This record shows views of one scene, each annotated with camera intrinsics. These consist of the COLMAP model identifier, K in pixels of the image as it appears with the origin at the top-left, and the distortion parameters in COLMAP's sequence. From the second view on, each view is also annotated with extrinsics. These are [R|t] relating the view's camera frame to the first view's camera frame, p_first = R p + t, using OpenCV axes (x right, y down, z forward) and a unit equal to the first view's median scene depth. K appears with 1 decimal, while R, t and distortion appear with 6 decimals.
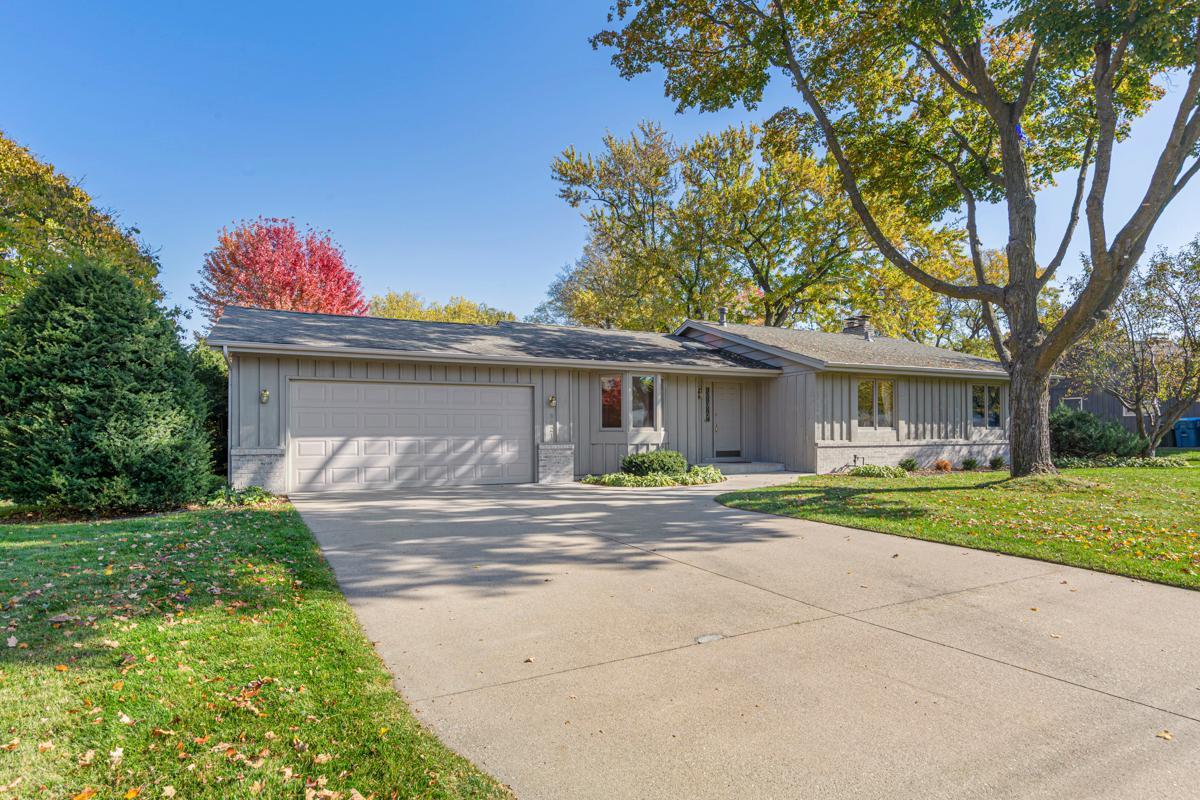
lens RADIAL K [[919.0, 0, 600.0], [0, 919.0, 400.0], [0, 0, 1]] dist [-0.004019, -0.000463]
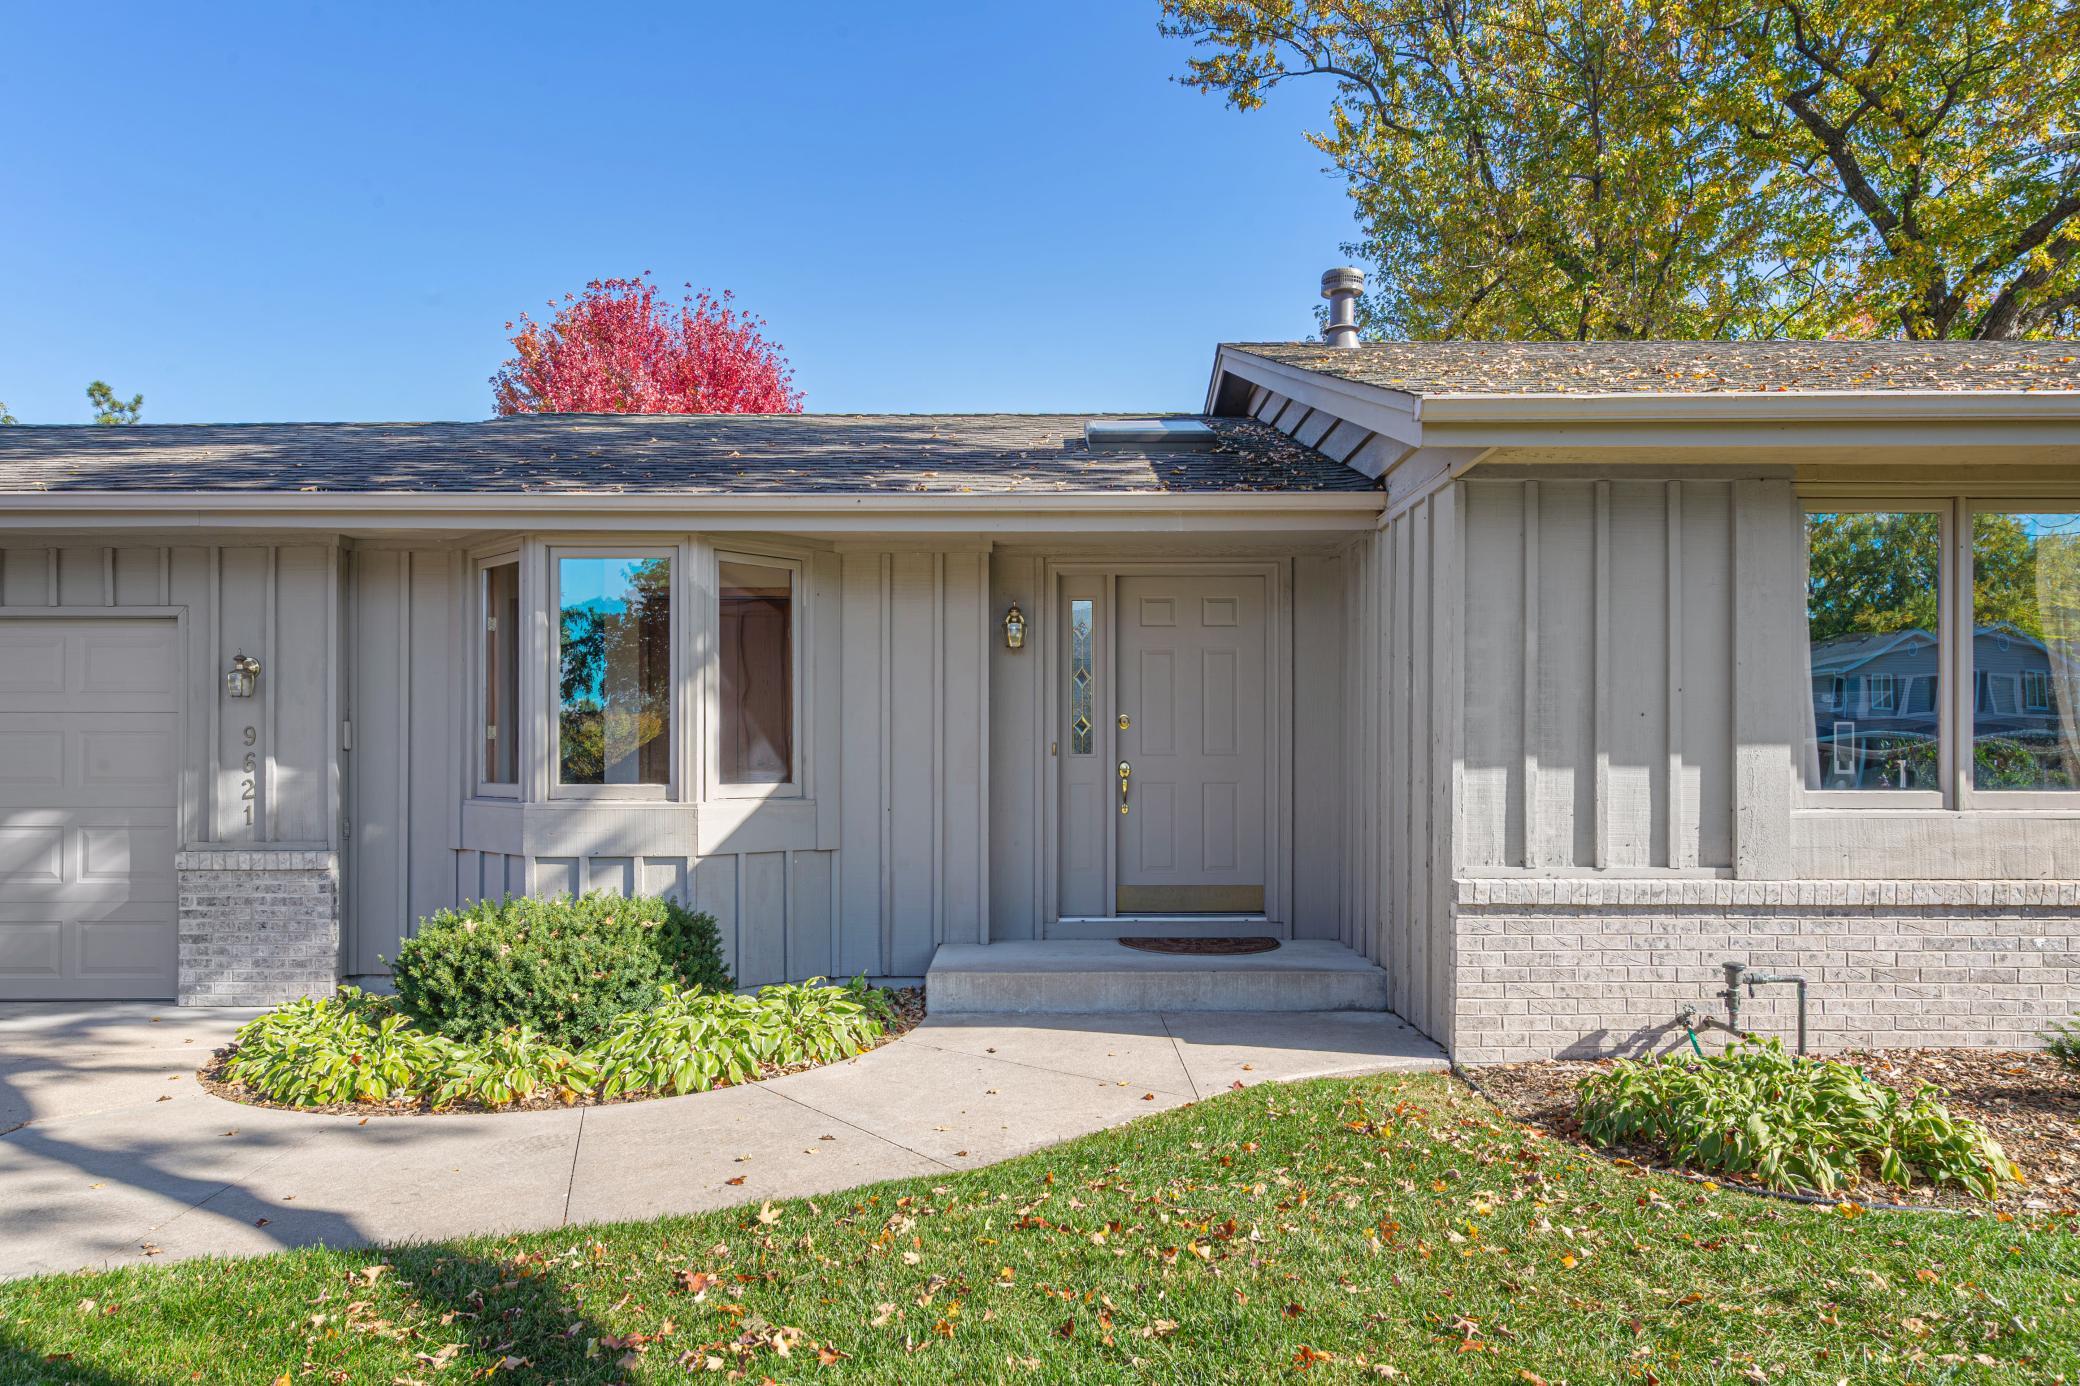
lens RADIAL K [[1592.9, 0, 1040.0], [0, 1592.9, 693.0], [0, 0, 1]] dist [-0.004019, -0.000463]
pose [[0.843886, -0.016833, -0.536258, 0.327441], [0.015699, 0.999854, -0.006680, 0.011505], [0.536292, -0.002782, 0.844028, 0.695608]]
